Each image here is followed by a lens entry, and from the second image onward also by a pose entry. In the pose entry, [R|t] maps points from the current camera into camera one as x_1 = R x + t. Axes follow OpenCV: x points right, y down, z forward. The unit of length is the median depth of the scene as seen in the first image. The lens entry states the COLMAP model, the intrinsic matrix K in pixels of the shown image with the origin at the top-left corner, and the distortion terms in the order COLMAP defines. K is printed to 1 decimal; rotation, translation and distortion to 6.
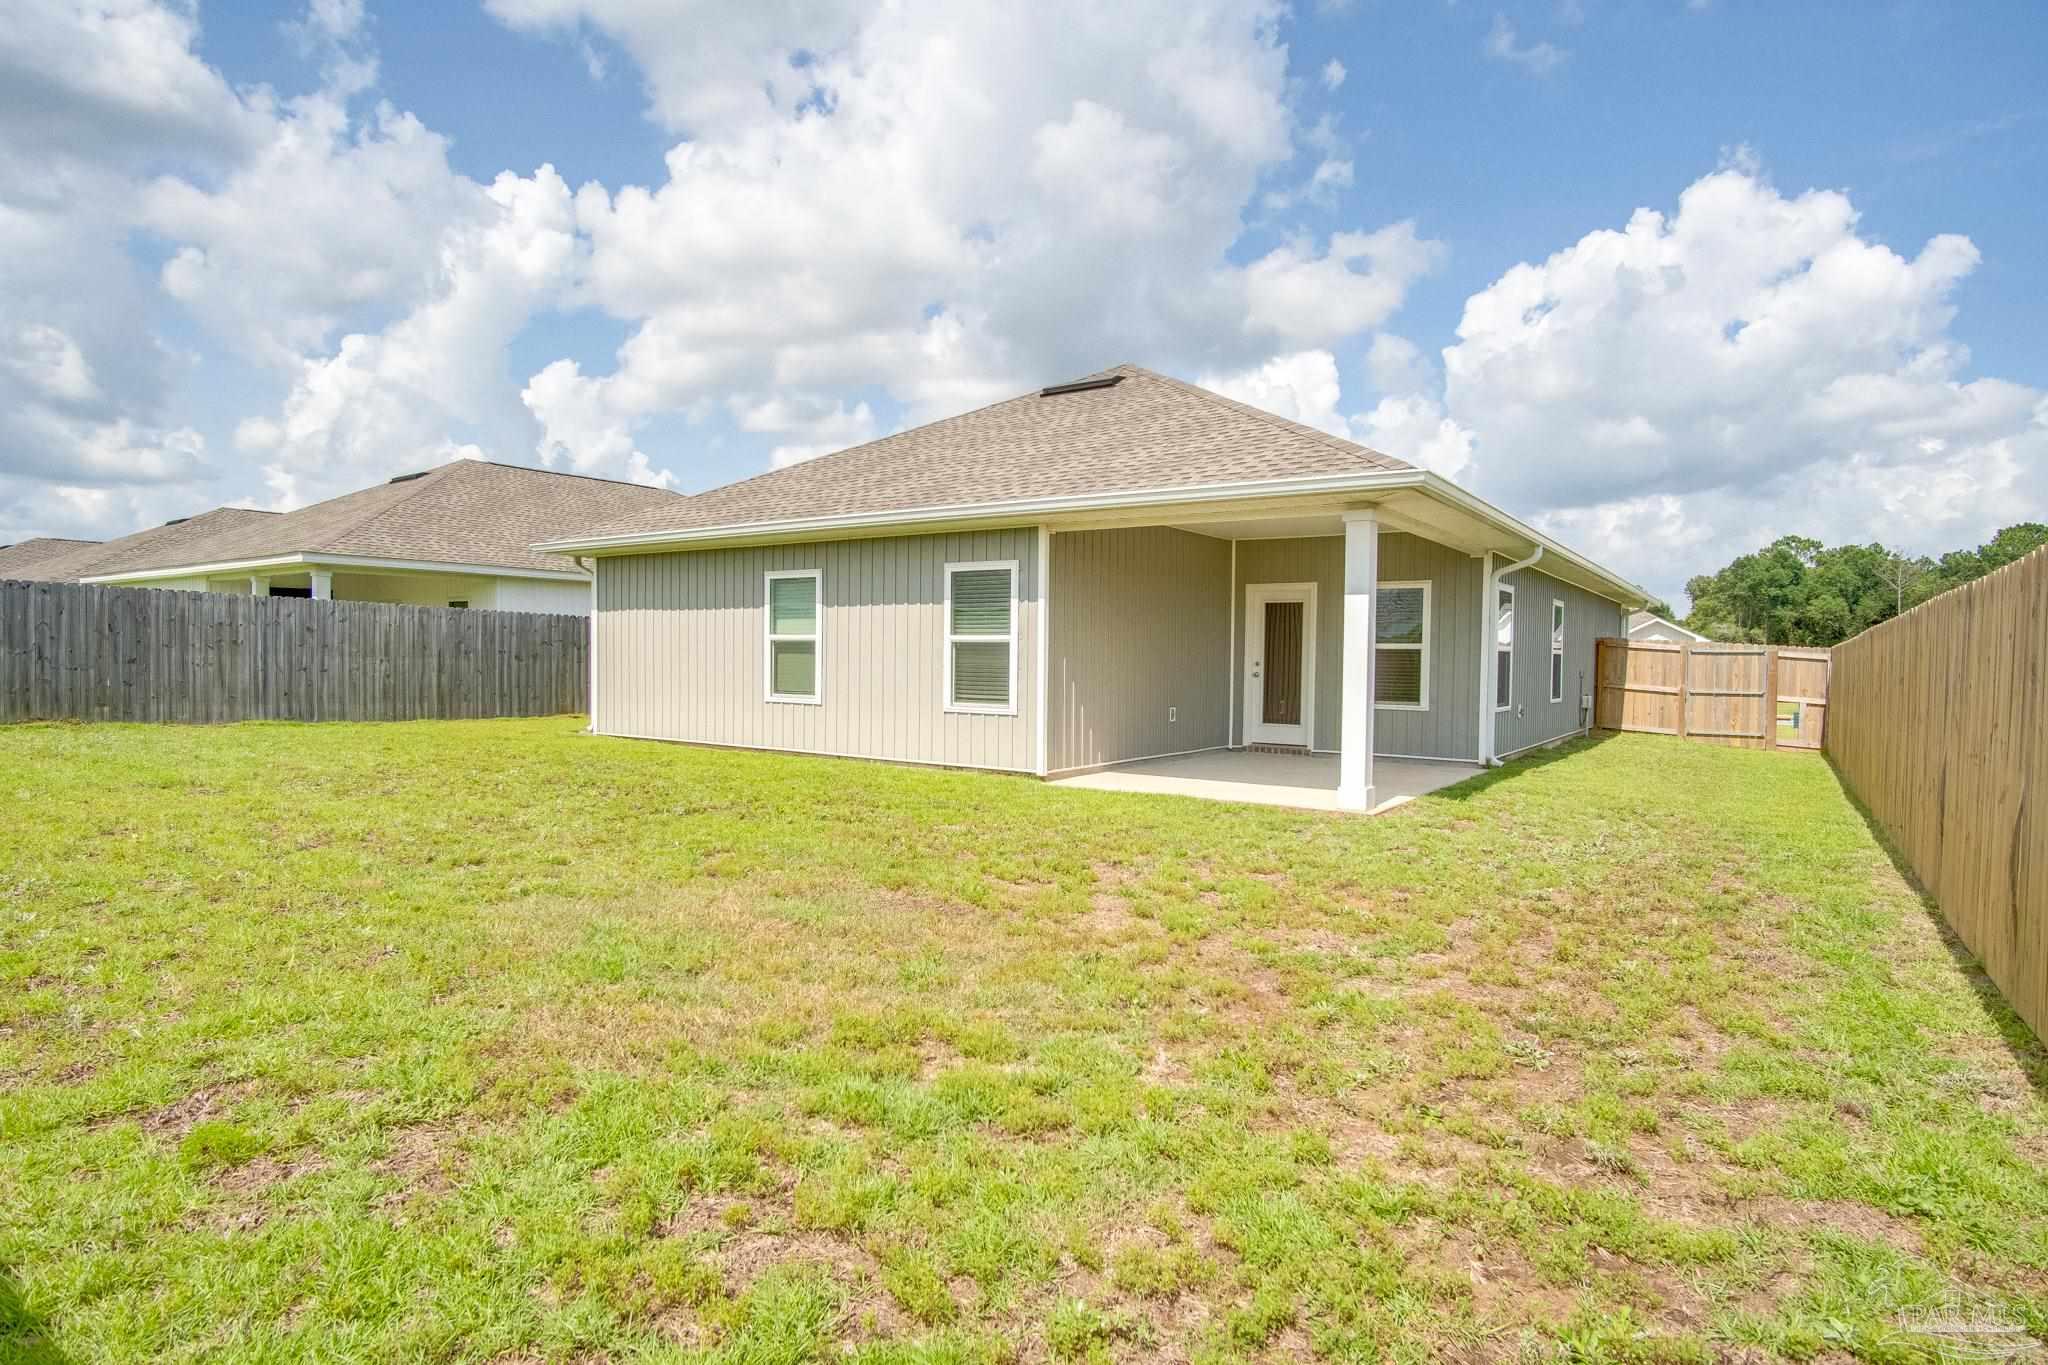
lens RADIAL K [[1098.6, 0, 1034.5], [0, 1098.6, 689.8], [0, 0, 1]] dist [-0.032032, -0.000958]
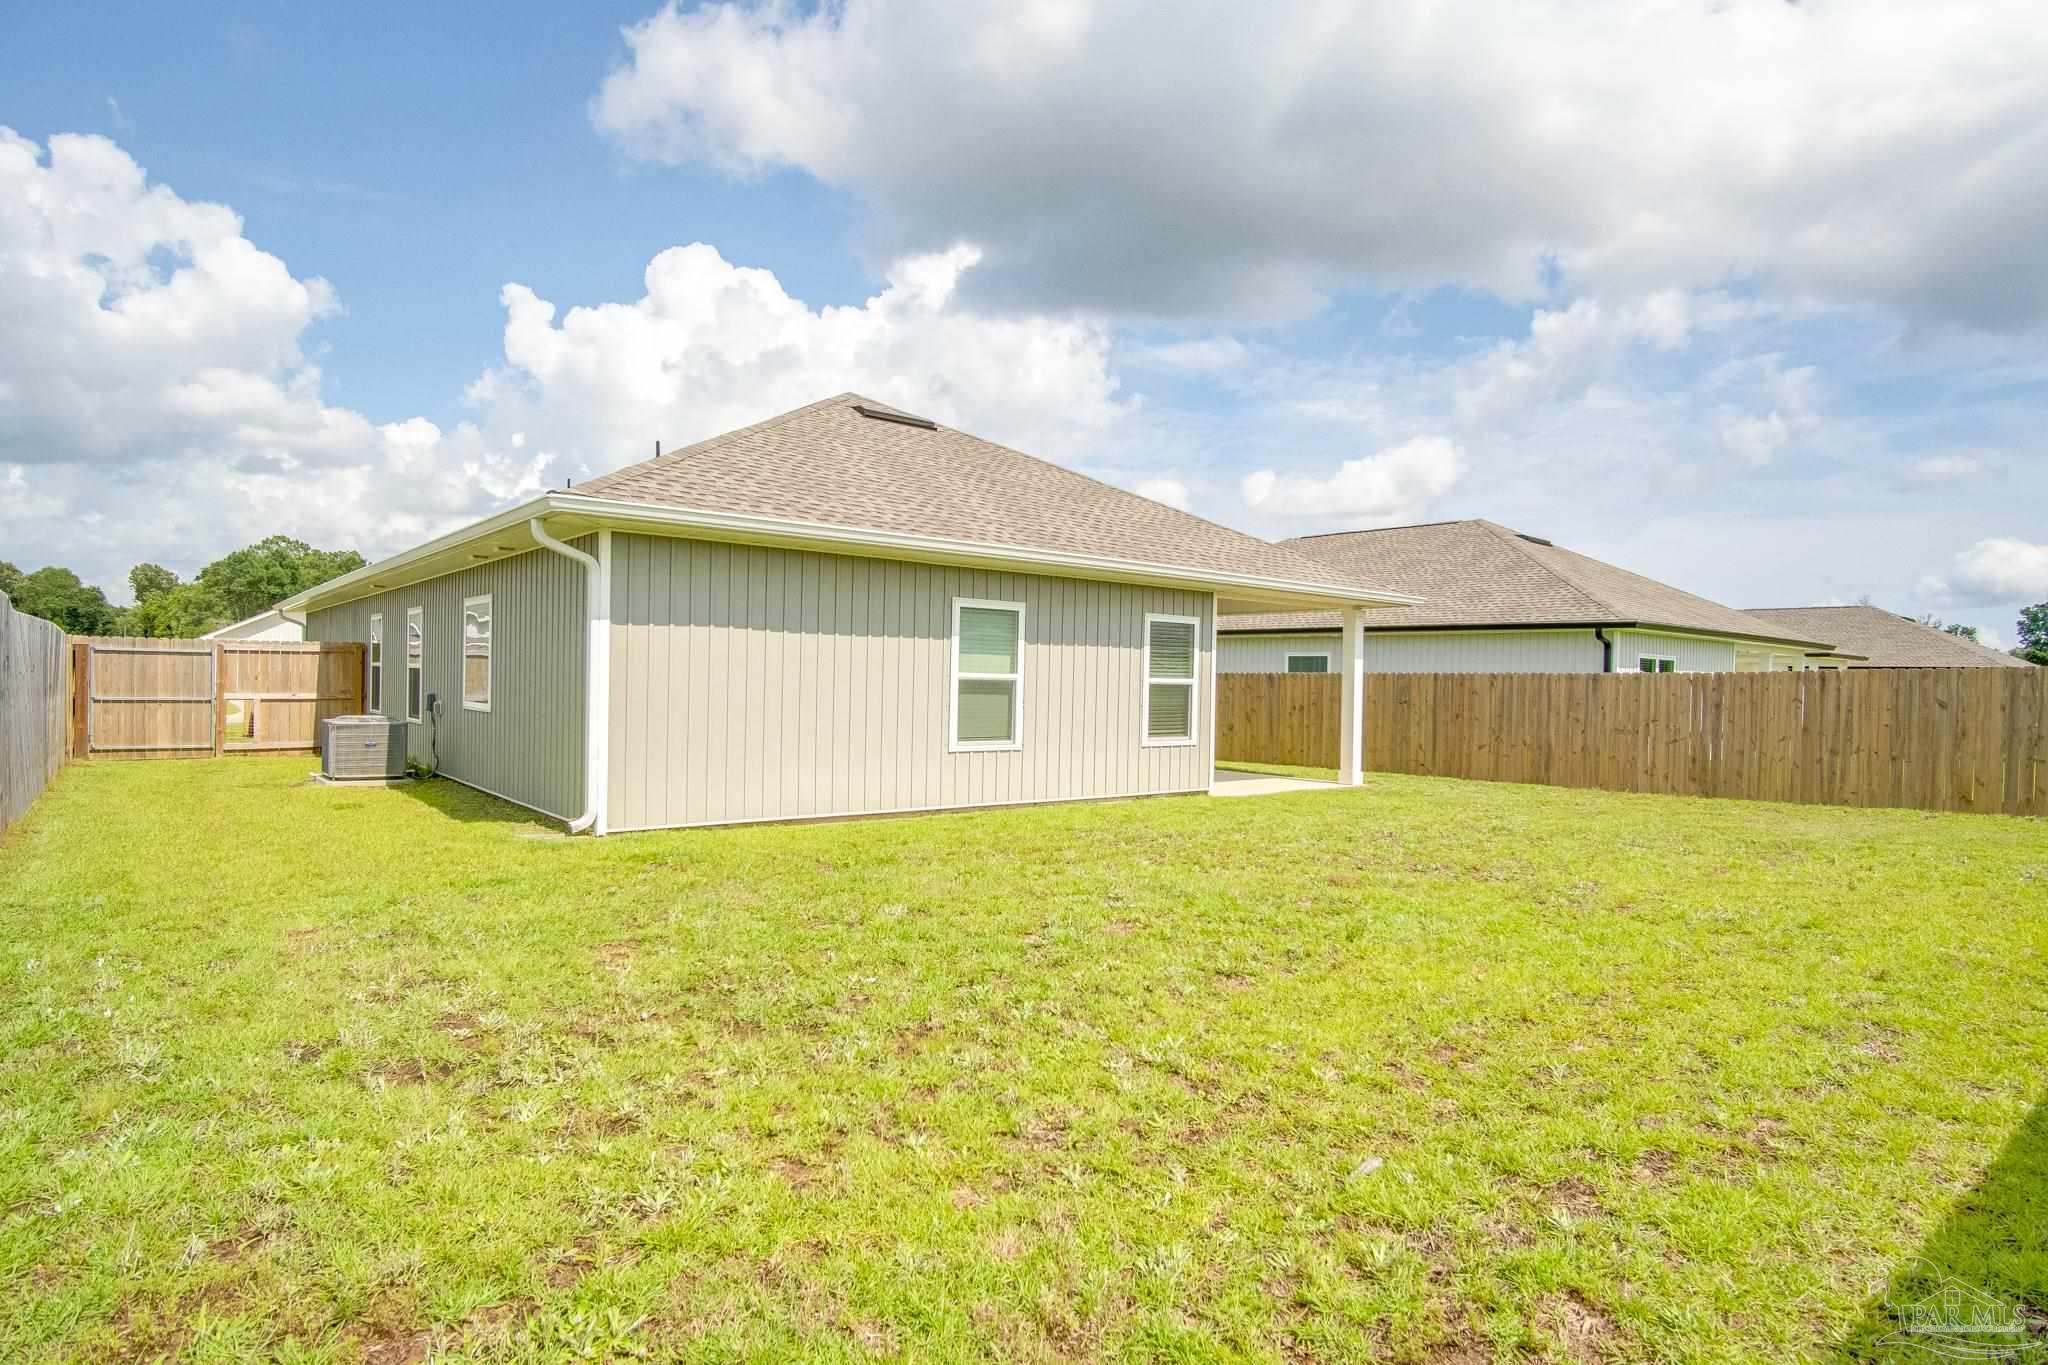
lens RADIAL K [[1098.6, 0, 1034.0], [0, 1098.6, 682.9], [0, 0, 1]] dist [-0.032032, -0.000958]
pose [[0.278140, -0.009118, 0.960497, -1.098164], [0.011509, 0.999915, 0.006159, -0.049130], [-0.960471, 0.009342, 0.278222, 0.746108]]
